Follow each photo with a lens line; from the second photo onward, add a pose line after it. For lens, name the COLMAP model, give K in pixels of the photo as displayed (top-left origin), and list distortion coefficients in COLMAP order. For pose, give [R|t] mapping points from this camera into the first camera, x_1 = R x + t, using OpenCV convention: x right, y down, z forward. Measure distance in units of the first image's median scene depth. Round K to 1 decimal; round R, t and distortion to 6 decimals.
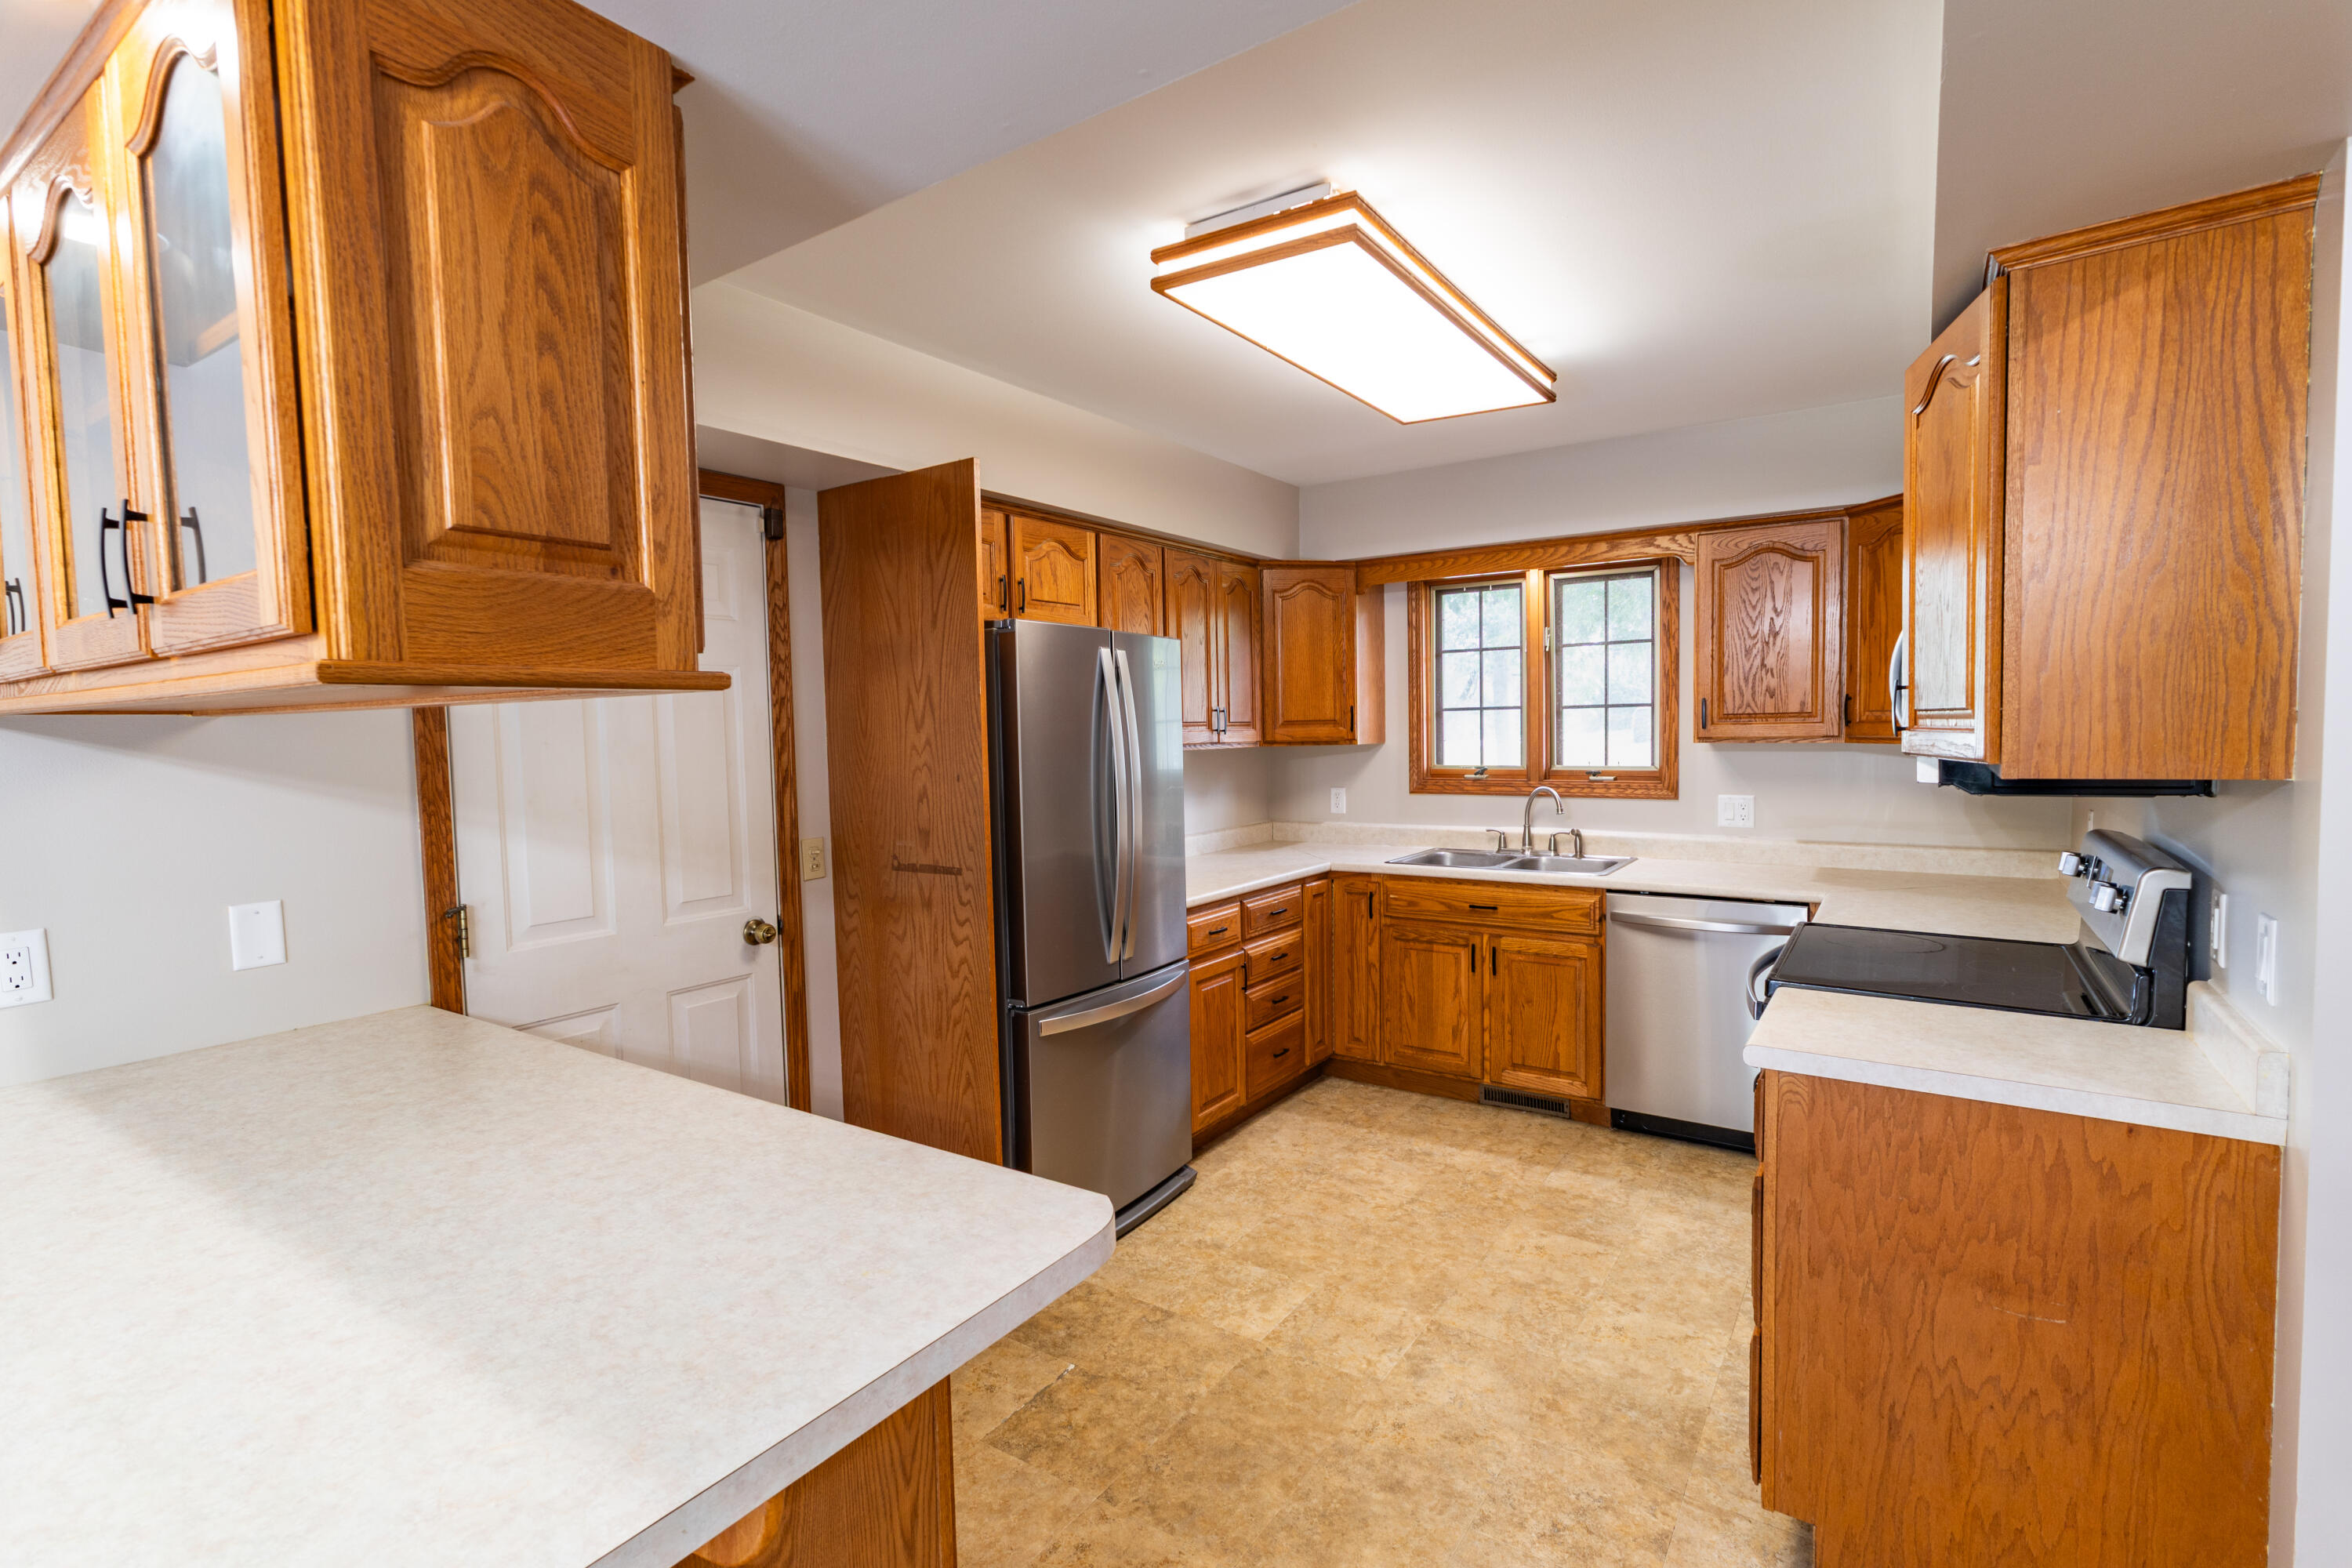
lens RADIAL K [[1090.2, 0, 1180.2], [0, 1090.2, 788.0], [0, 0, 1]] dist [0.001792, 0.000311]
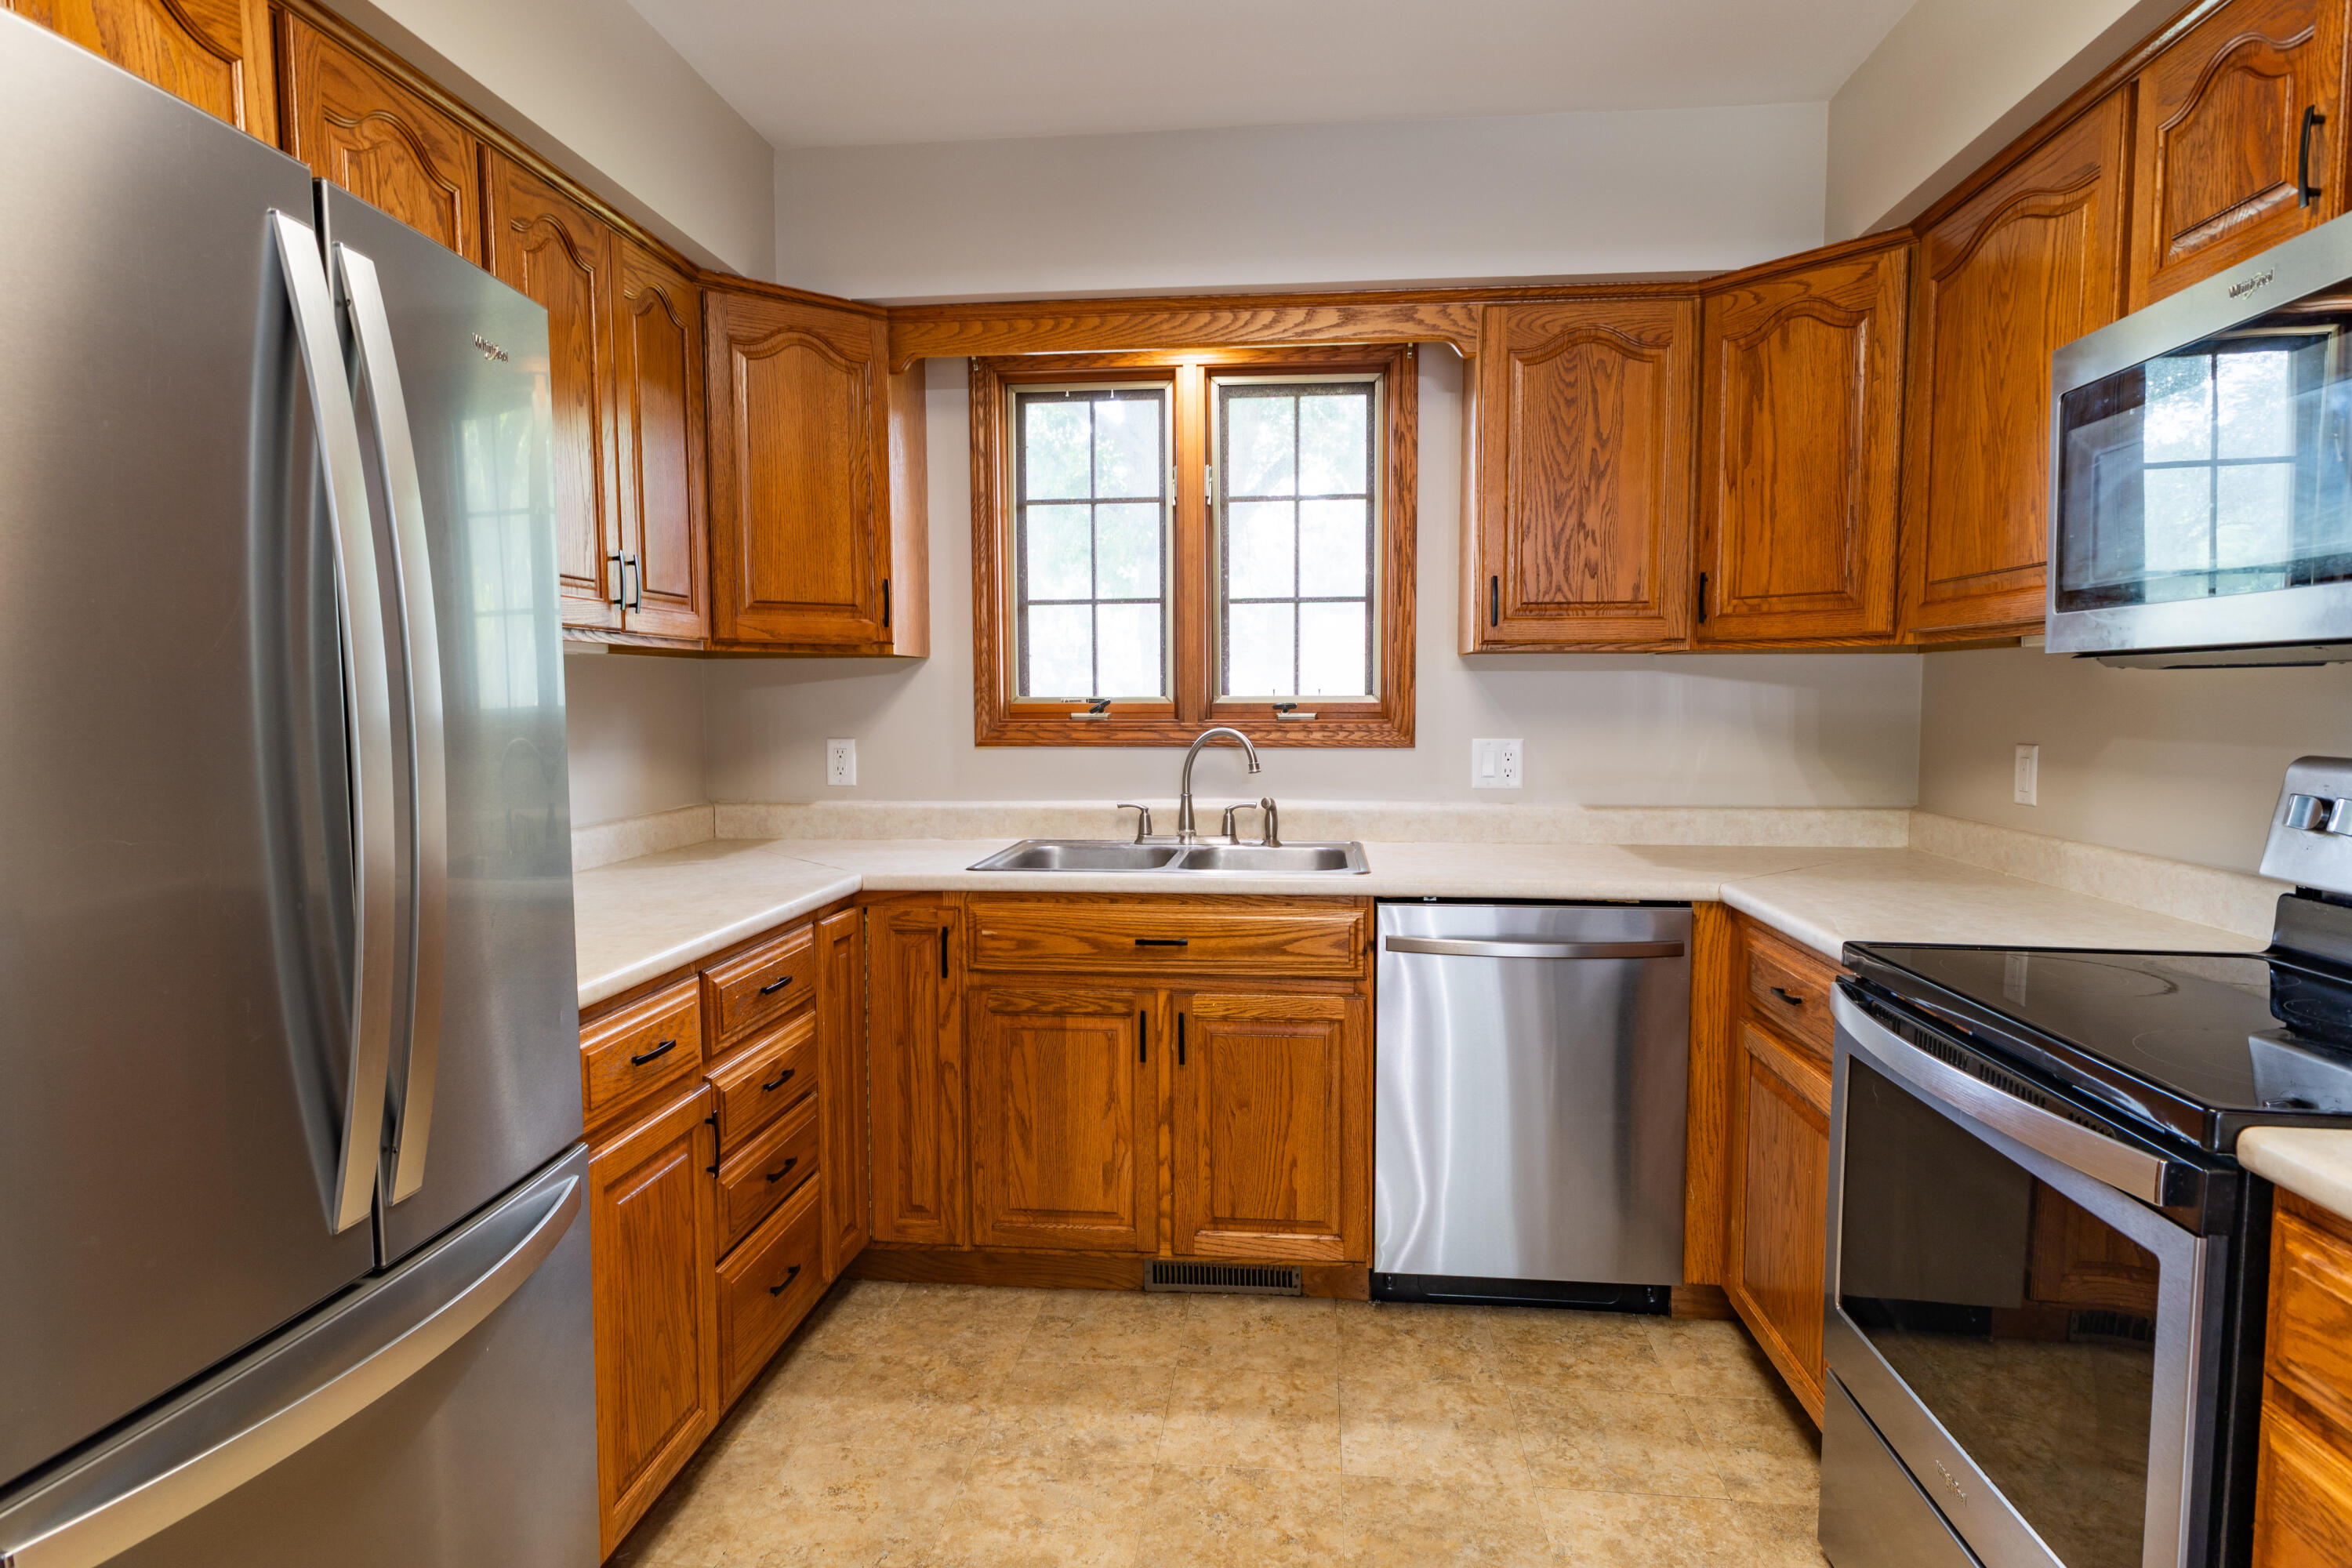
lens RADIAL K [[1283.2, 0, 1180.8], [0, 1283.2, 786.7], [0, 0, 1]] dist [0.010043, 0.000482]
pose [[0.878123, -0.018576, 0.478074, -0.019644], [0.014639, 0.999821, 0.011960, 0.022605], [-0.478211, -0.003504, 0.878238, 0.411771]]
